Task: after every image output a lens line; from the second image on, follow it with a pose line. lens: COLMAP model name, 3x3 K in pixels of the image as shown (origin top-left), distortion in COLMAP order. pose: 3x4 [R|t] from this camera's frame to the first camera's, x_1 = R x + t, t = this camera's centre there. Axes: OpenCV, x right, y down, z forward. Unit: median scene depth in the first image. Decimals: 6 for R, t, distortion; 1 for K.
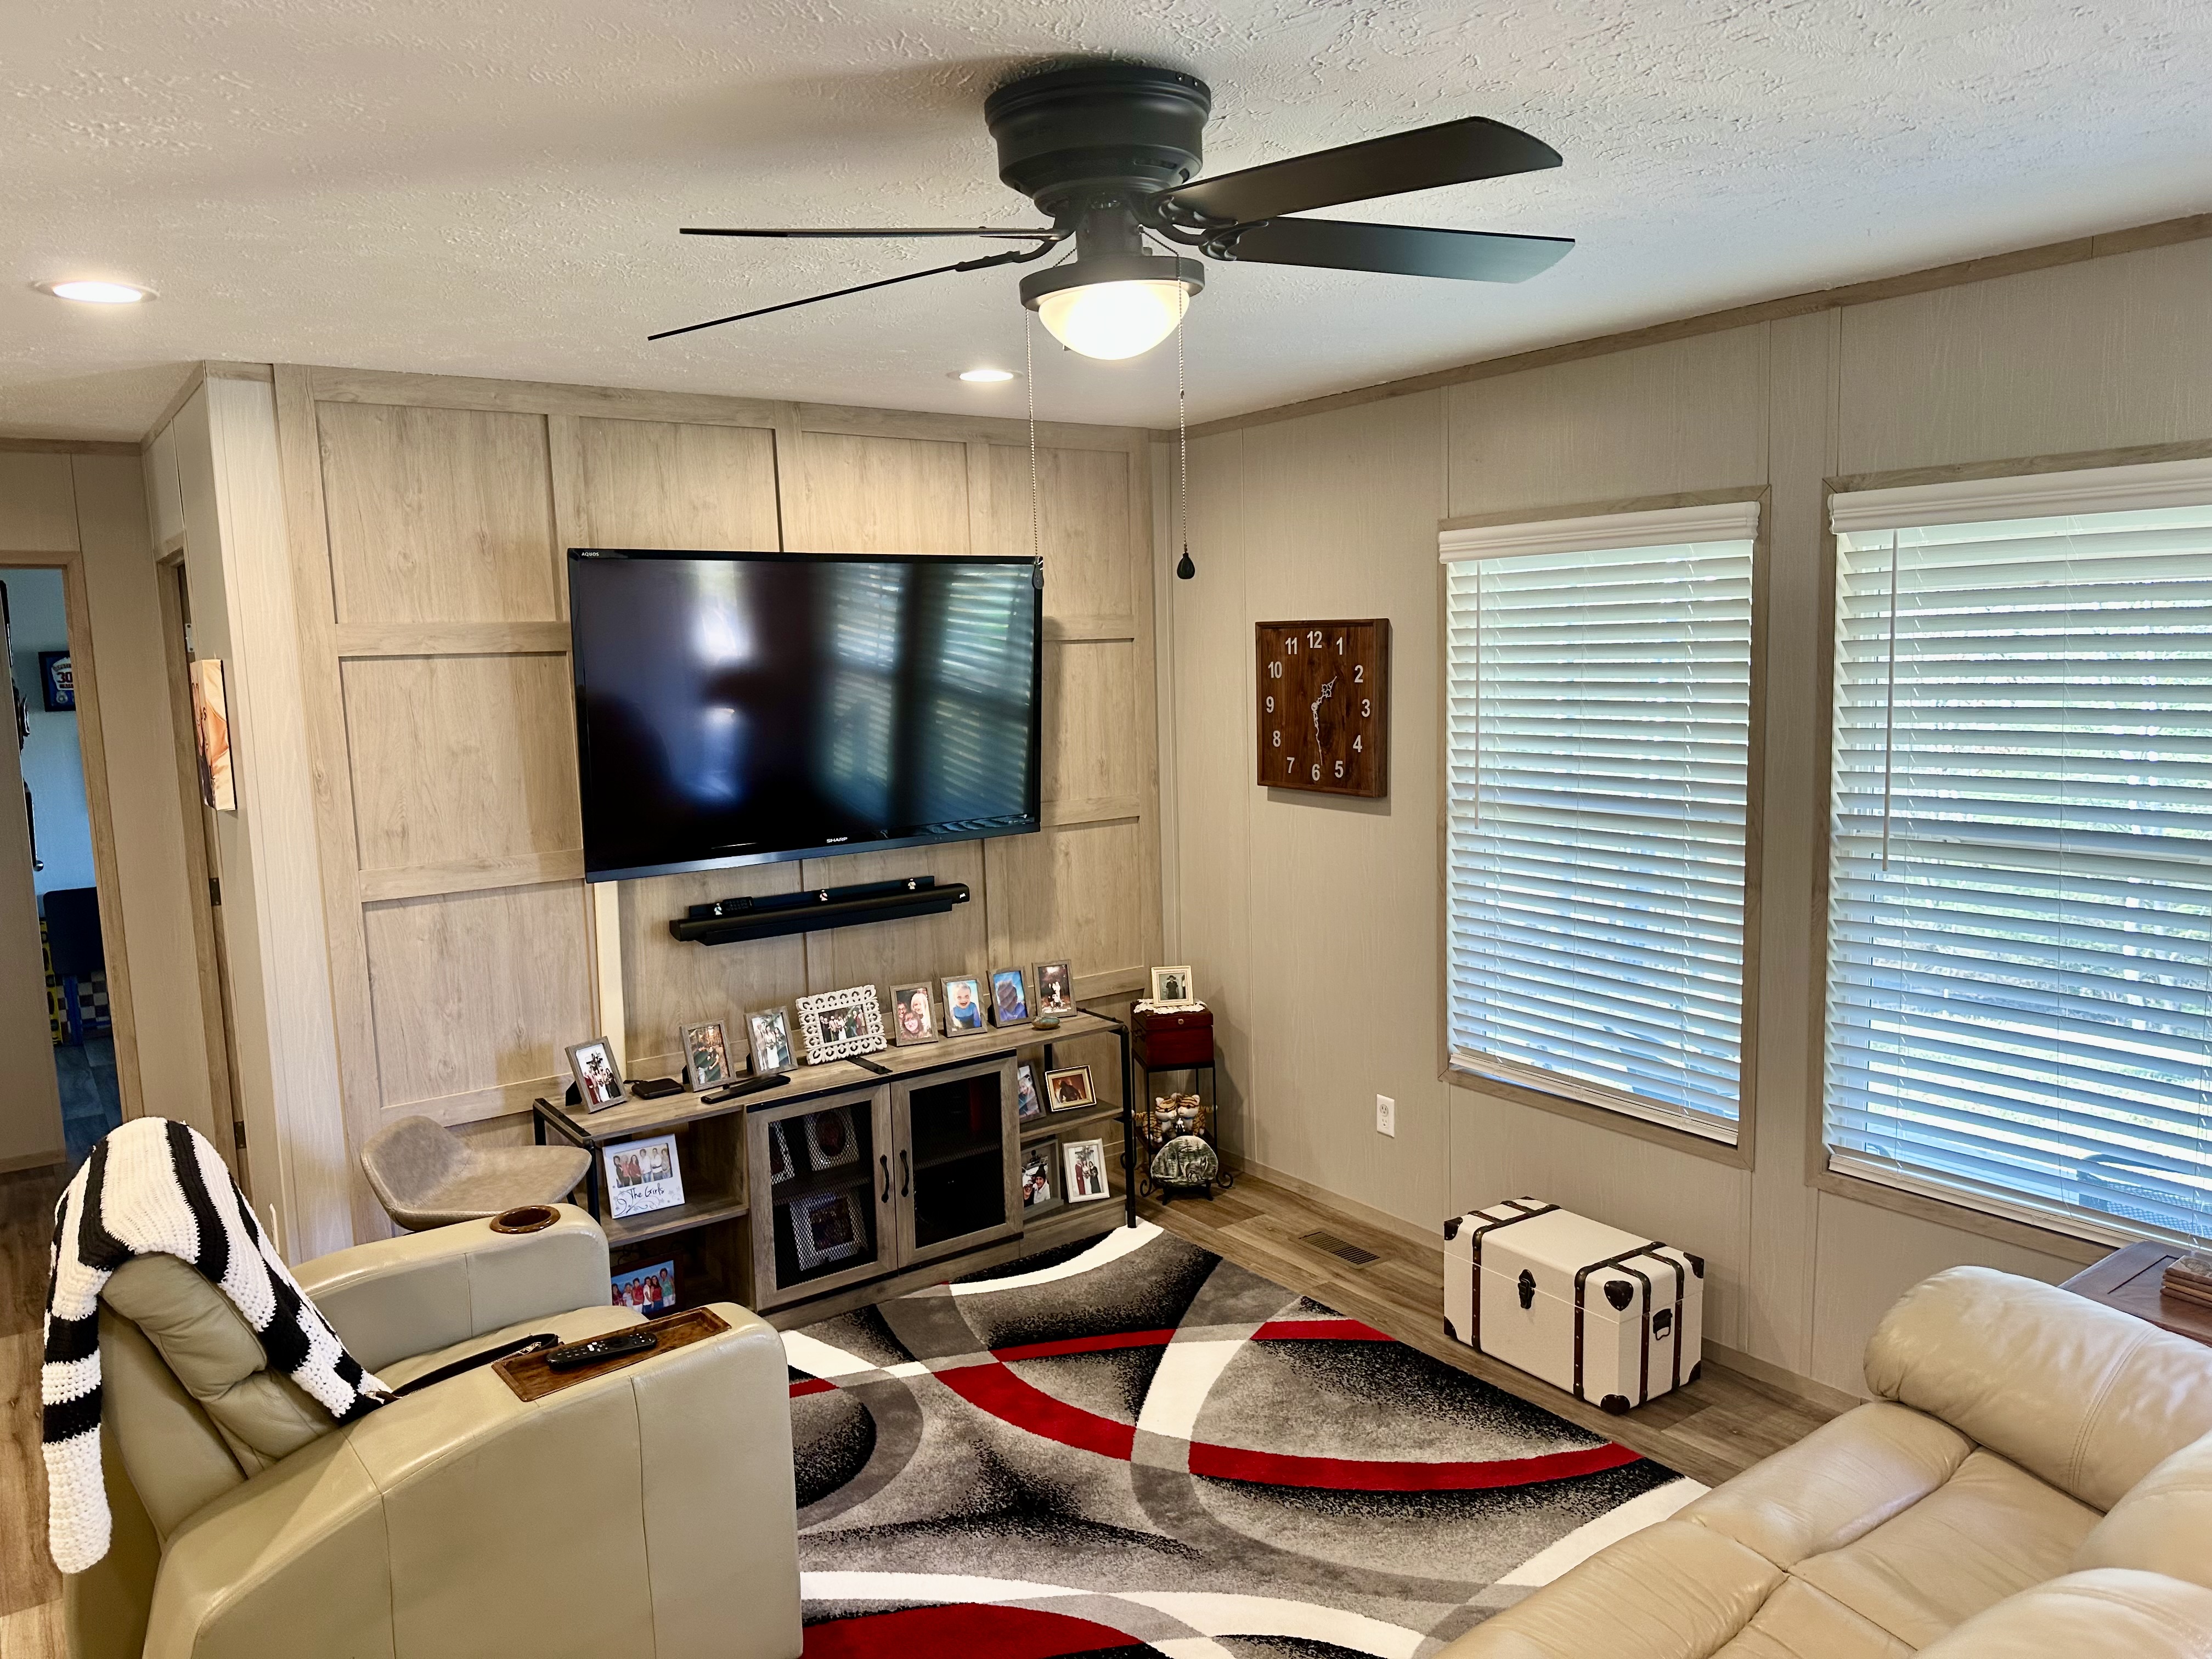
lens RADIAL K [[1559.6, 0, 1108.2], [0, 1559.6, 831.8], [0, 0, 1]] dist [0.081244, -0.093112]
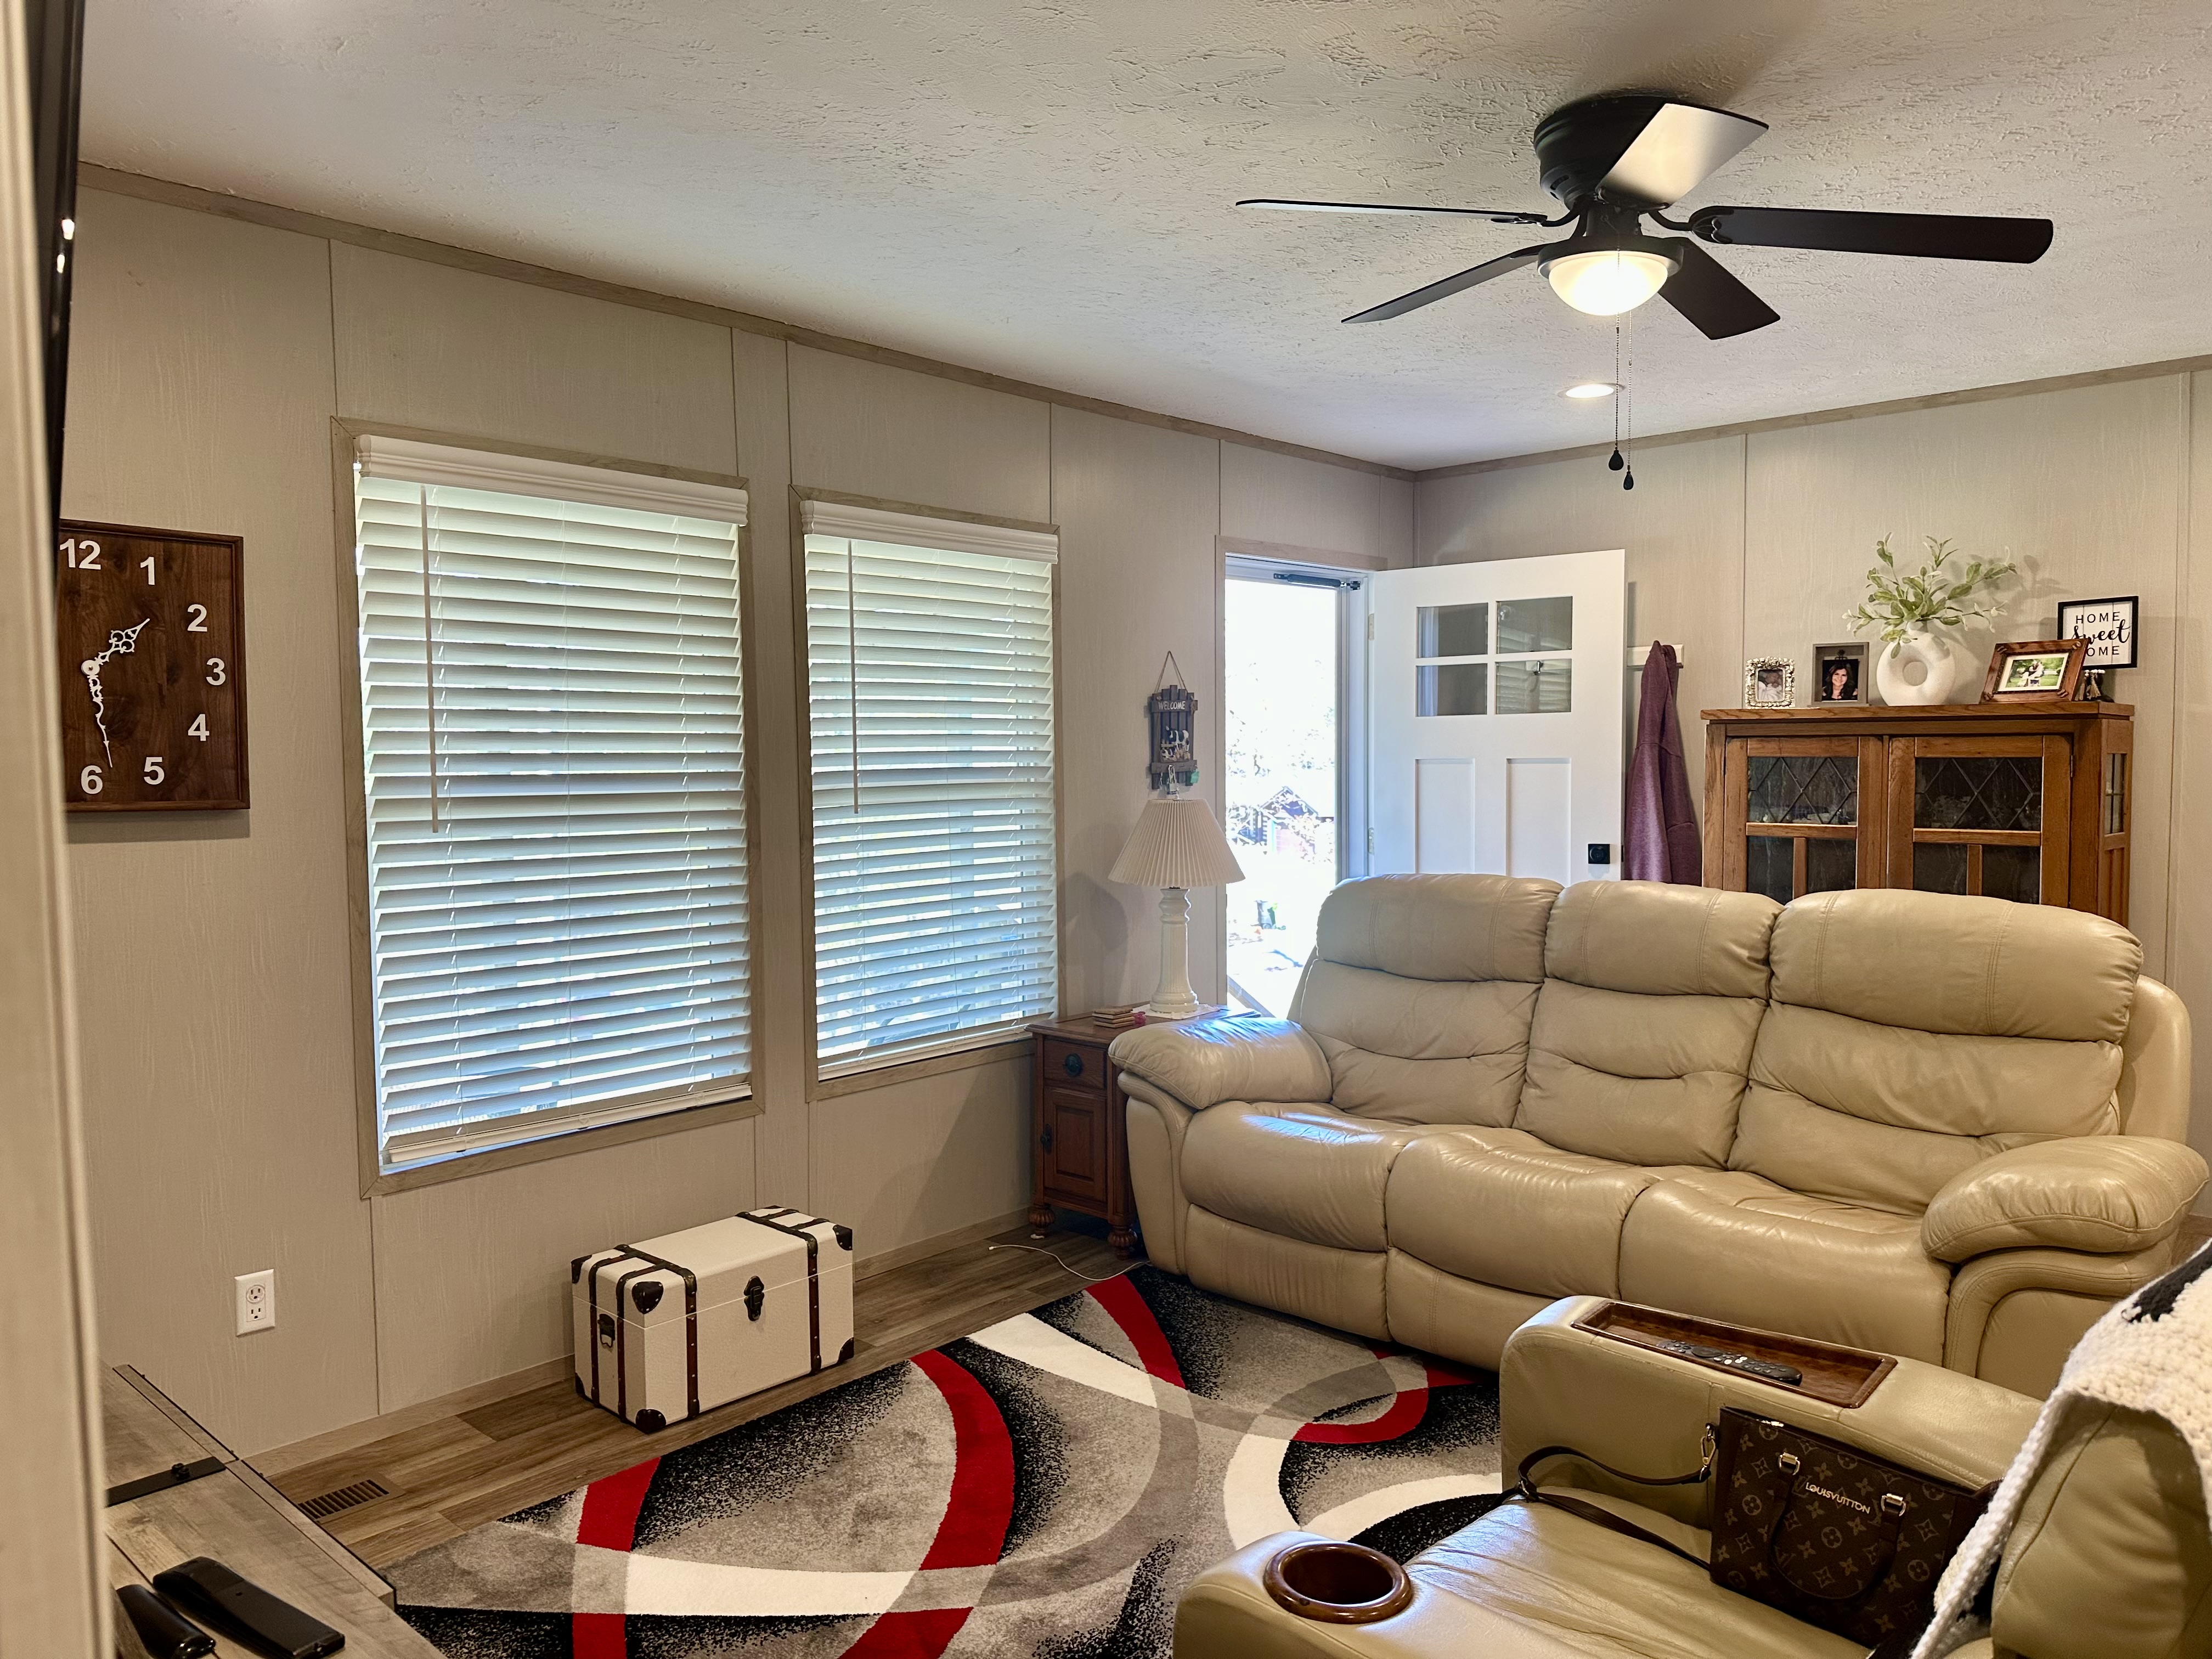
lens RADIAL K [[1559.6, 0, 1107.7], [0, 1559.6, 841.0], [0, 0, 1]] dist [0.081244, -0.093112]
pose [[-0.208606, -0.029643, 0.977550, -0.677042], [0.130521, 0.989755, 0.057866, -0.000159], [-0.969251, 0.139662, -0.202600, 0.965023]]
